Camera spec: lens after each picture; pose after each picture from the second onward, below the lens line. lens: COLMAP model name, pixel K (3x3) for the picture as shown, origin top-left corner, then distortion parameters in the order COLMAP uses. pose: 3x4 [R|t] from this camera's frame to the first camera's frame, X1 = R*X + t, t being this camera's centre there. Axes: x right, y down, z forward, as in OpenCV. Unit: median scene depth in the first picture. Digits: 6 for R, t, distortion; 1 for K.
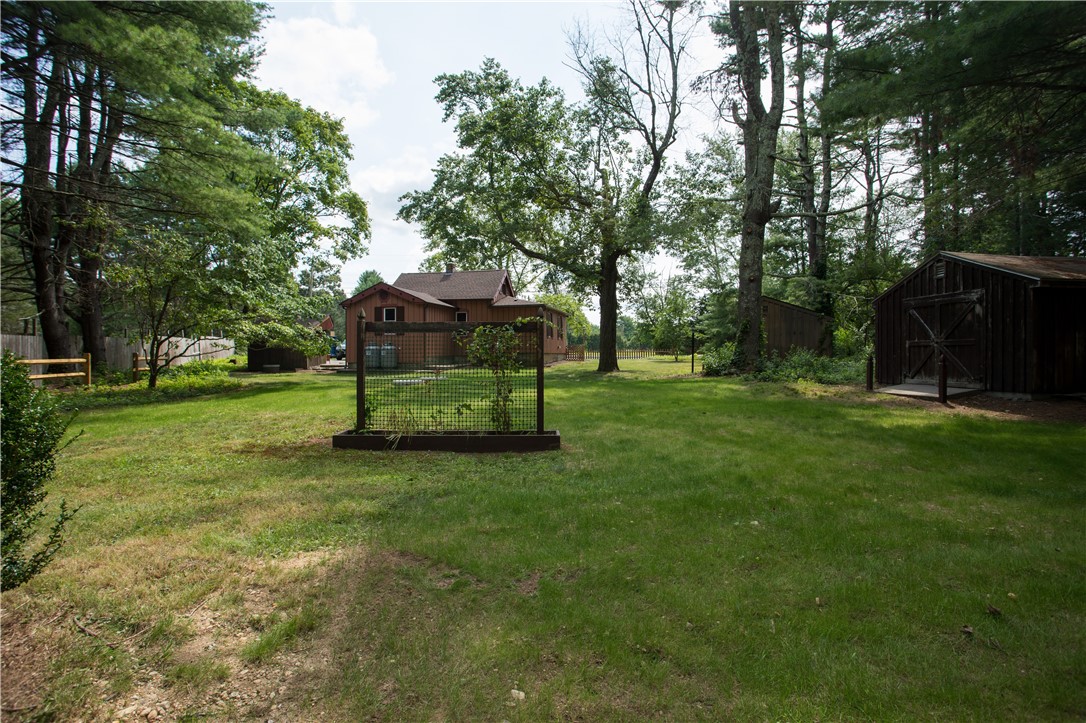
lens RADIAL K [[533.7, 0, 538.7], [0, 533.7, 355.8], [0, 0, 1]] dist [-0.075457, 0.026324]
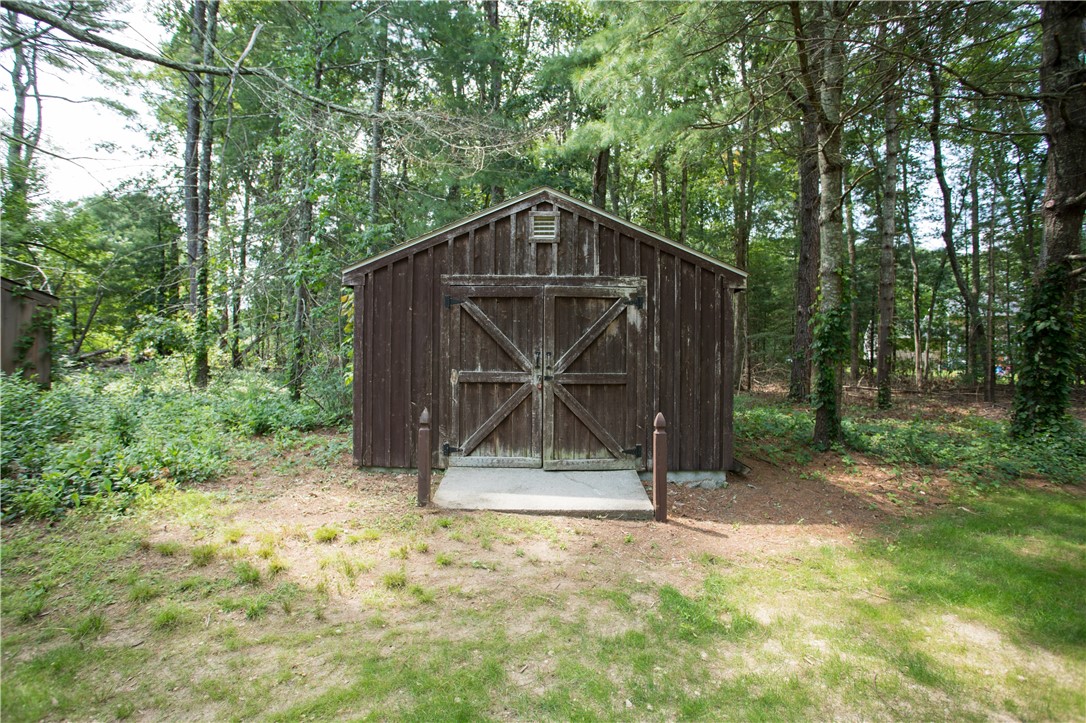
lens RADIAL K [[533.7, 0, 538.7], [0, 533.7, 355.8], [0, 0, 1]] dist [-0.075457, 0.026324]
pose [[0.105728, 0.003789, 0.994388, 0.255745], [-0.008346, 0.999961, -0.002923, -0.038935], [-0.994360, -0.007990, 0.105755, 0.839912]]
